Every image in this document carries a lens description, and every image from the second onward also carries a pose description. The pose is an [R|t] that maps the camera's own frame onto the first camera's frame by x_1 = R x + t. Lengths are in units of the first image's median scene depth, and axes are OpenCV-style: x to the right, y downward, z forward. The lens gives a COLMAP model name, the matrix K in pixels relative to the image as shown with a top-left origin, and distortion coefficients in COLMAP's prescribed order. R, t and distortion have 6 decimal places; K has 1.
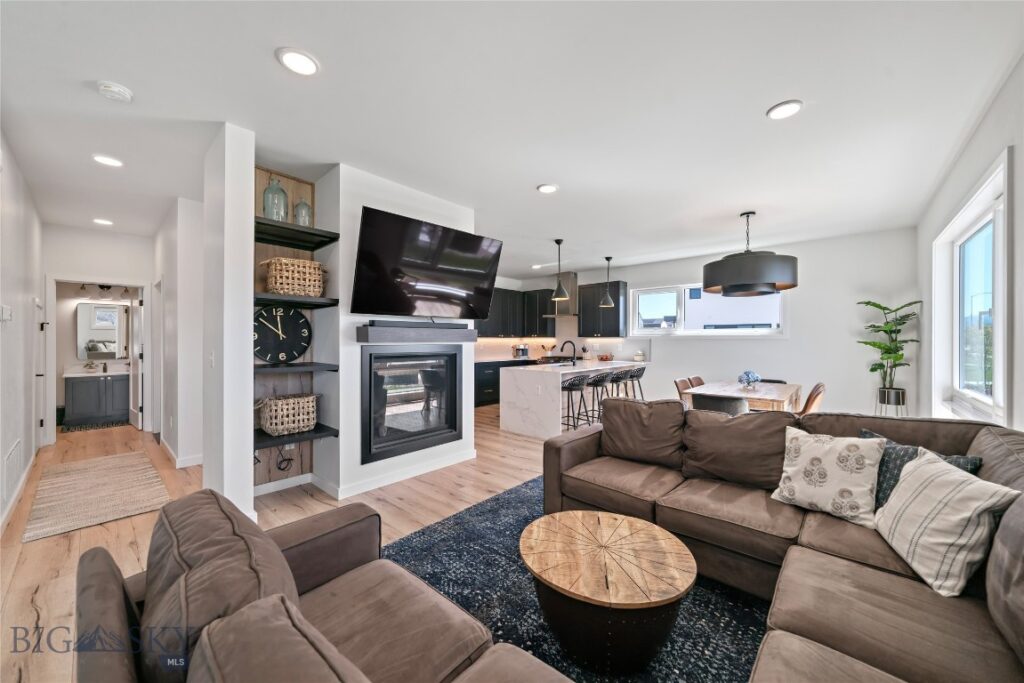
lens RADIAL K [[375.7, 0, 510.8], [0, 375.7, 341.1], [0, 0, 1]] dist [-0.007875, 0.000053]
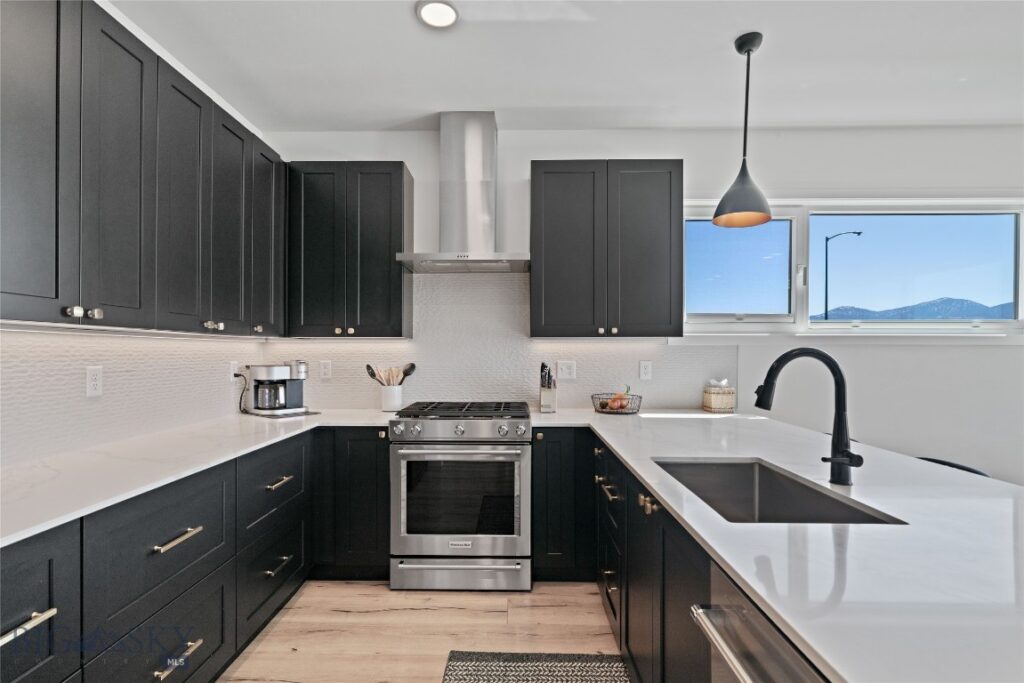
lens RADIAL K [[484.5, 0, 511.9], [0, 484.5, 348.7], [0, 0, 1]] dist [0.001798, 0.000144]
pose [[0.762513, 0.003229, 0.646965, -0.159119], [0.002235, 0.999968, -0.007626, 0.002877], [-0.646969, 0.007261, 0.762481, 1.437627]]
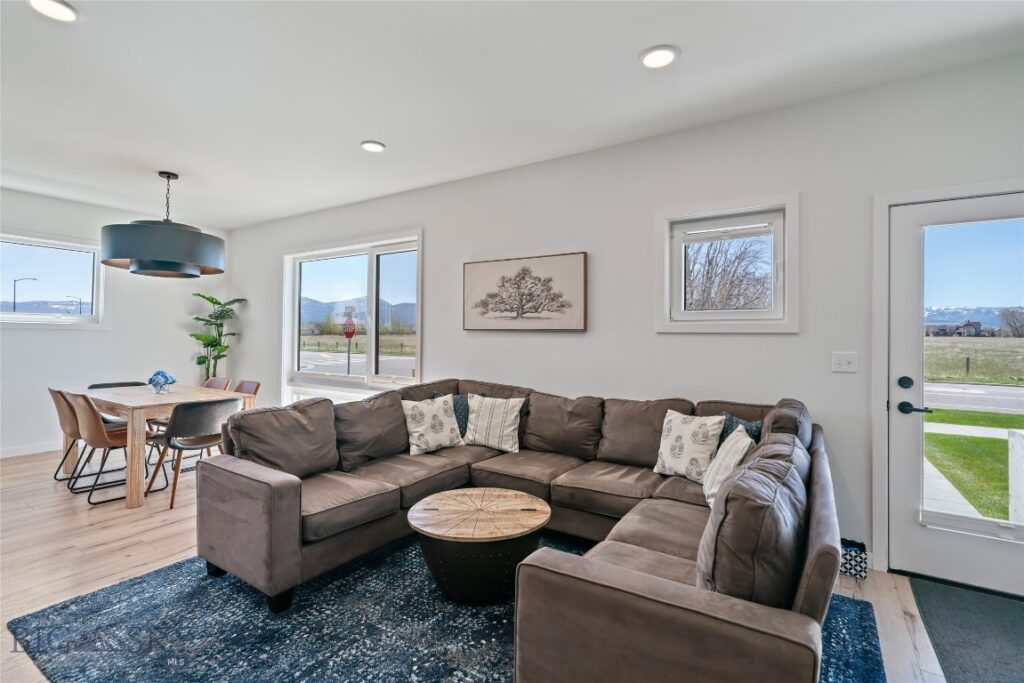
lens RADIAL K [[471.9, 0, 506.7], [0, 471.9, 331.8], [0, 0, 1]] dist [-0.001781, 0.000370]
pose [[-0.133184, 0.009172, 0.991049, -0.526733], [-0.009785, 0.999896, -0.010569, 0.000224], [-0.991043, -0.011105, -0.133081, 0.472111]]
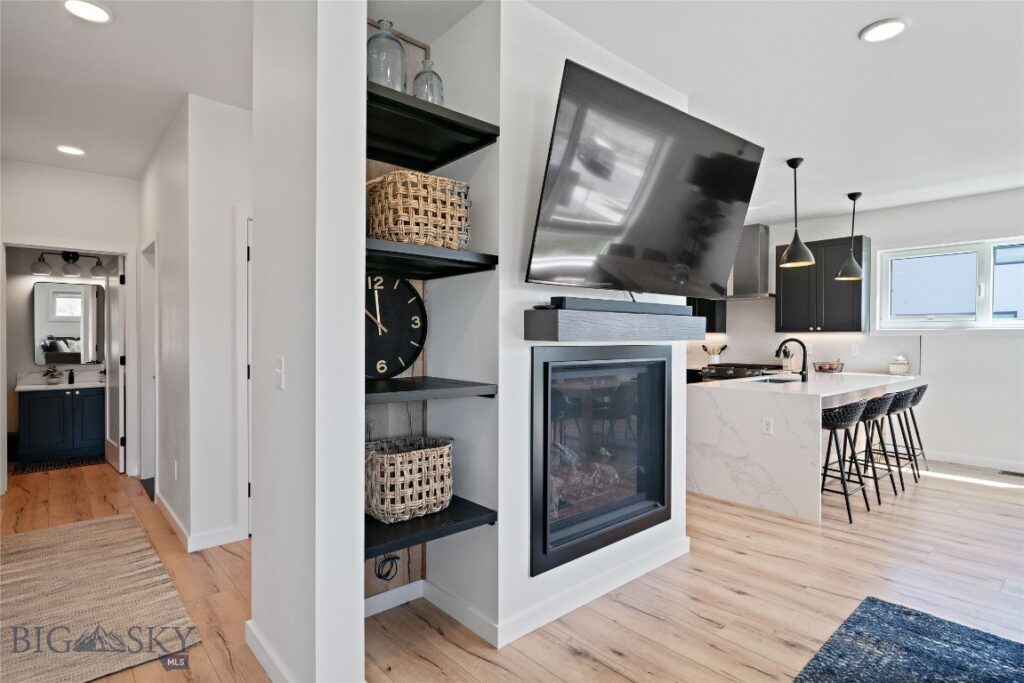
lens RADIAL K [[523.2, 0, 509.7], [0, 523.2, 343.1], [0, 0, 1]] dist [-0.000968, -0.000917]
pose [[0.992802, 0.002875, -0.119729, -0.287730], [-0.001813, 0.999958, 0.008976, 0.000322], [0.119750, -0.008695, 0.992766, 0.236605]]
